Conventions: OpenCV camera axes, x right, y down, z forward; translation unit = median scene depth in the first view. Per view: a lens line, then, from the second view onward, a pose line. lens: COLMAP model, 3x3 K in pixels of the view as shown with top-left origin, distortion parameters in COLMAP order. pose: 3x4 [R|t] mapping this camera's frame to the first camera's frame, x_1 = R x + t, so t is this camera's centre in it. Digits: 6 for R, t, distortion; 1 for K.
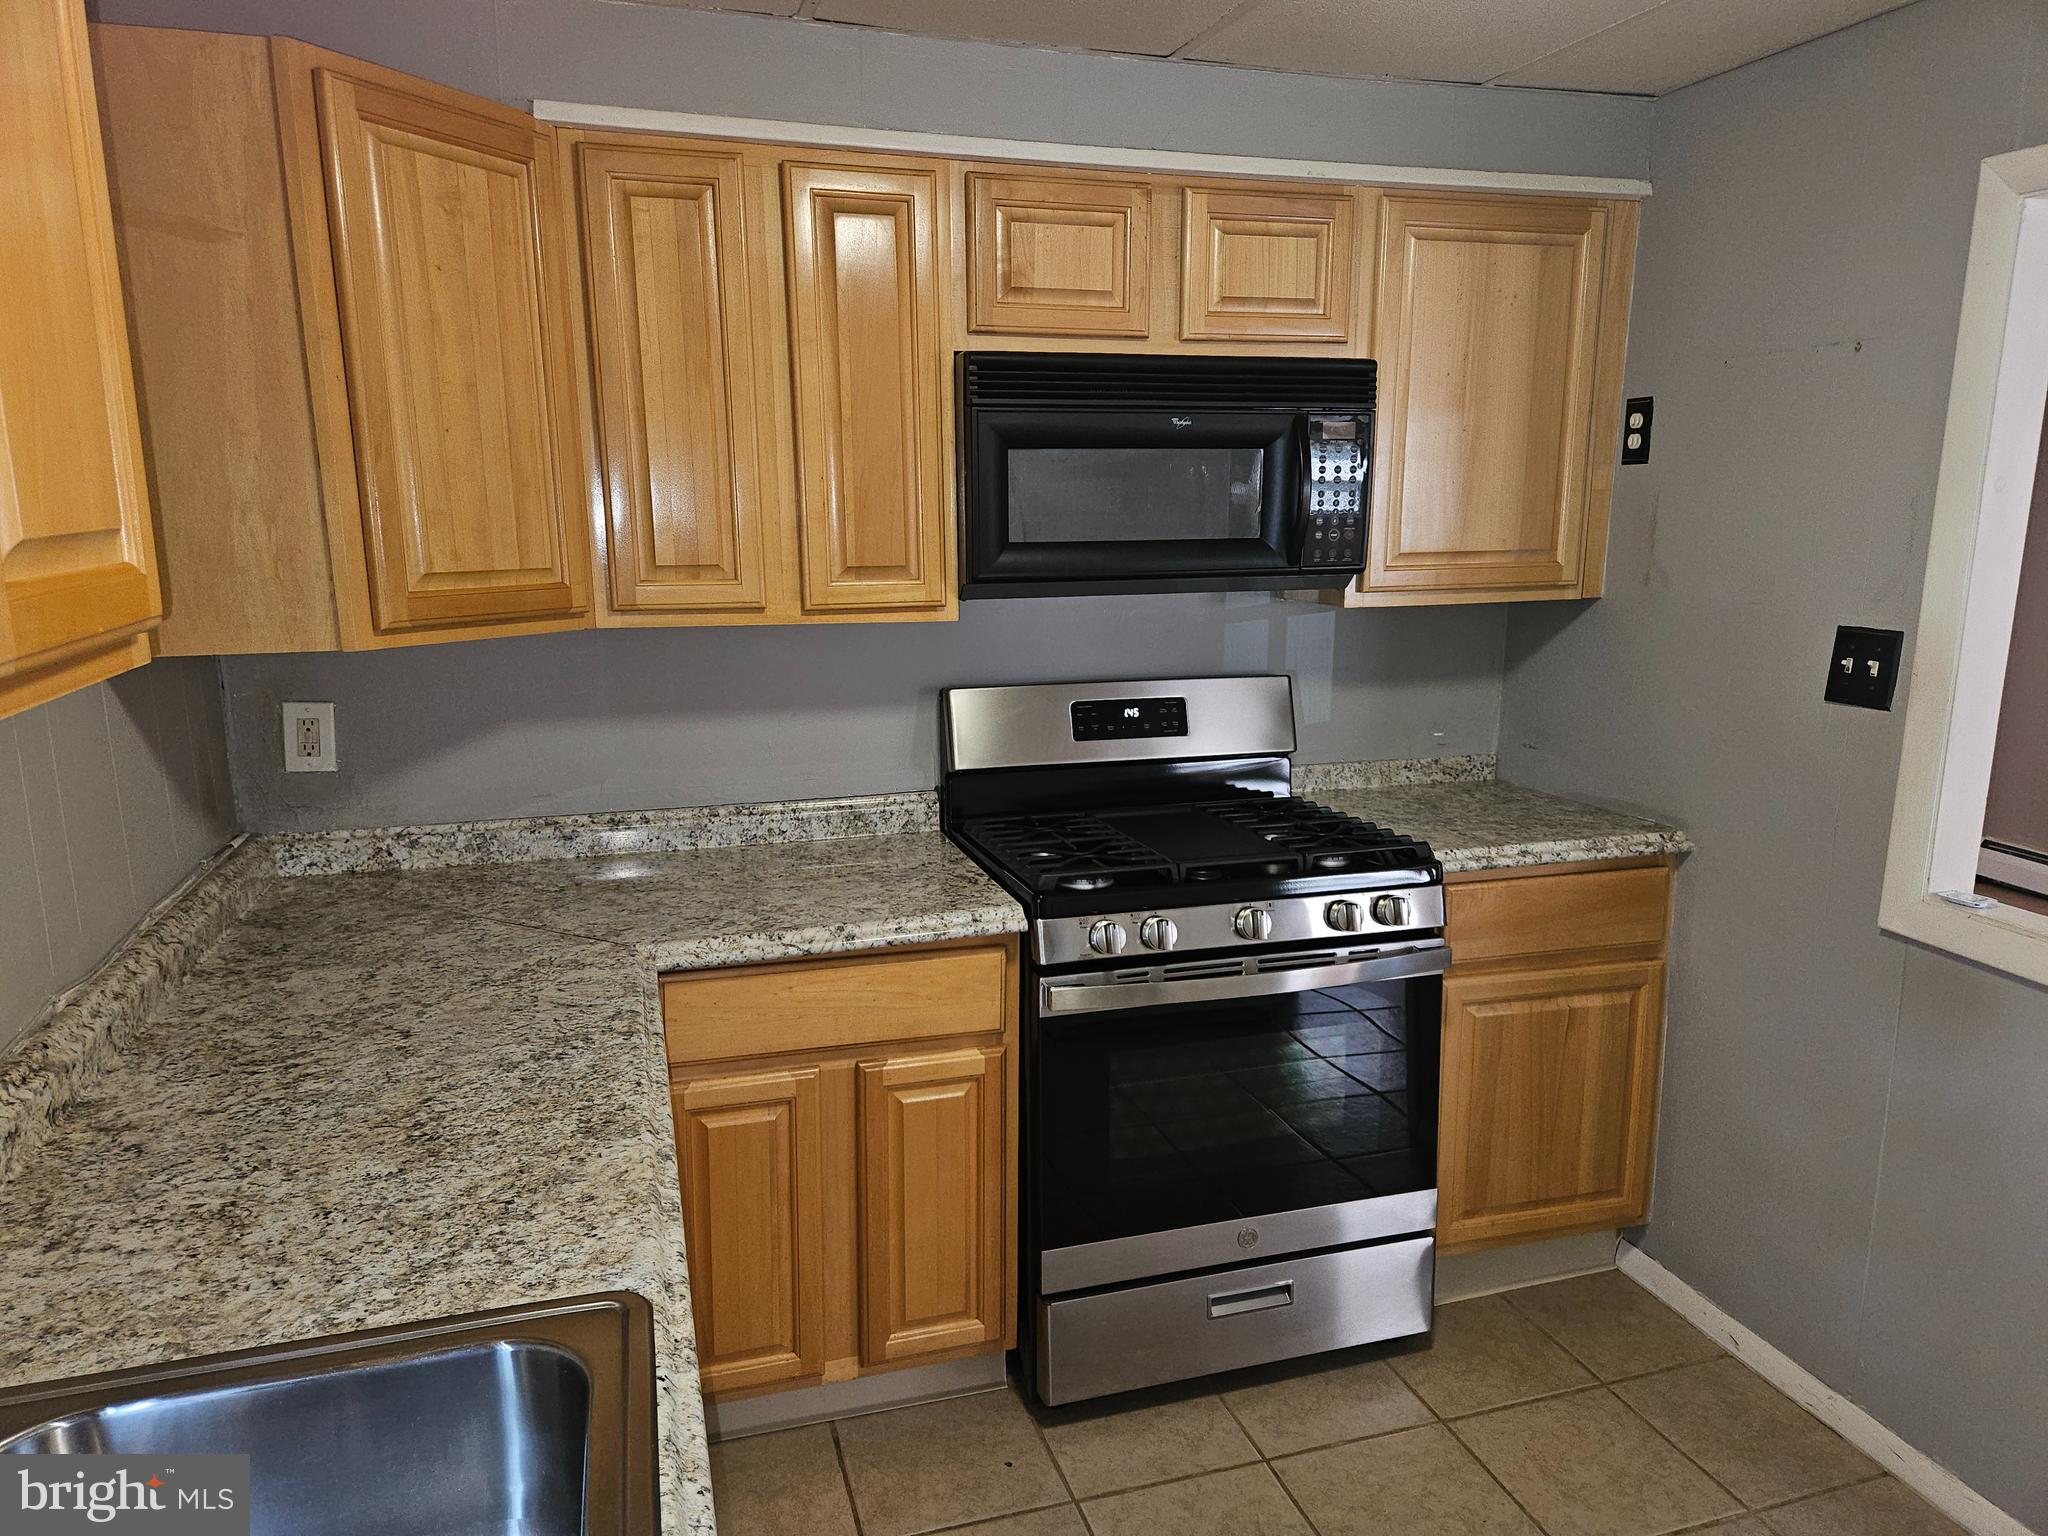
lens RADIAL K [[1356.2, 0, 1025.3], [0, 1356.2, 779.5], [0, 0, 1]] dist [0.052127, -0.029799]
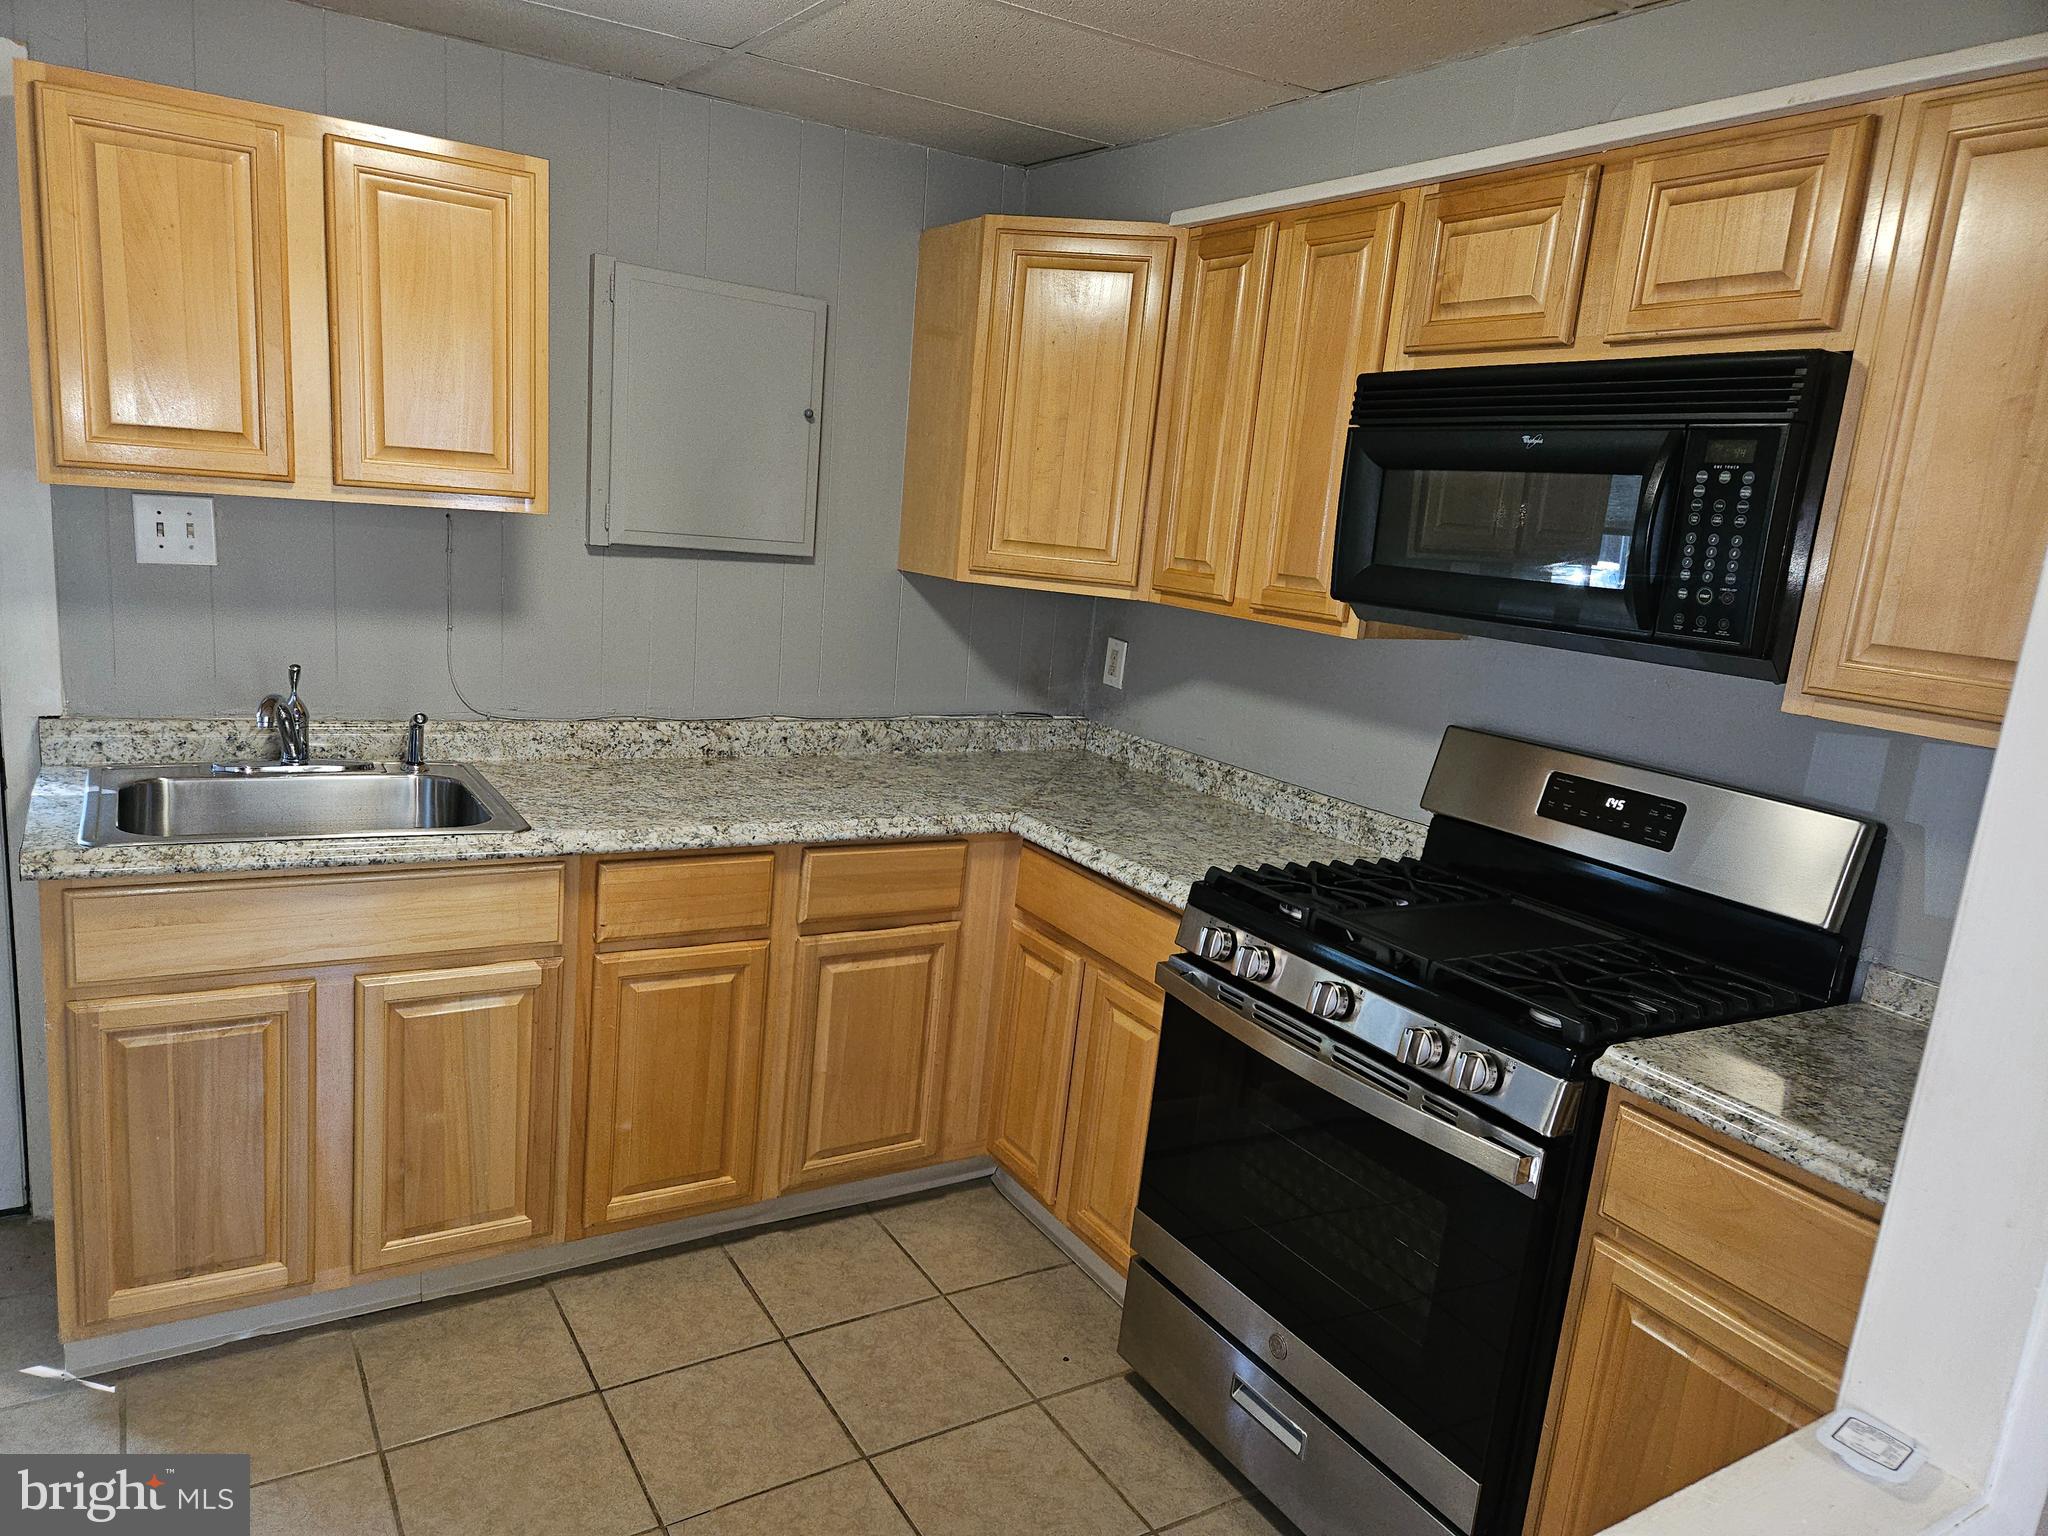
lens RADIAL K [[1356.2, 0, 1009.4], [0, 1356.2, 769.4], [0, 0, 1]] dist [0.052127, -0.029799]
pose [[0.257331, 0.213614, -0.942417, 0.849413], [-0.275487, 0.951006, 0.140338, -0.094880], [0.926222, 0.223510, 0.303572, 0.471326]]
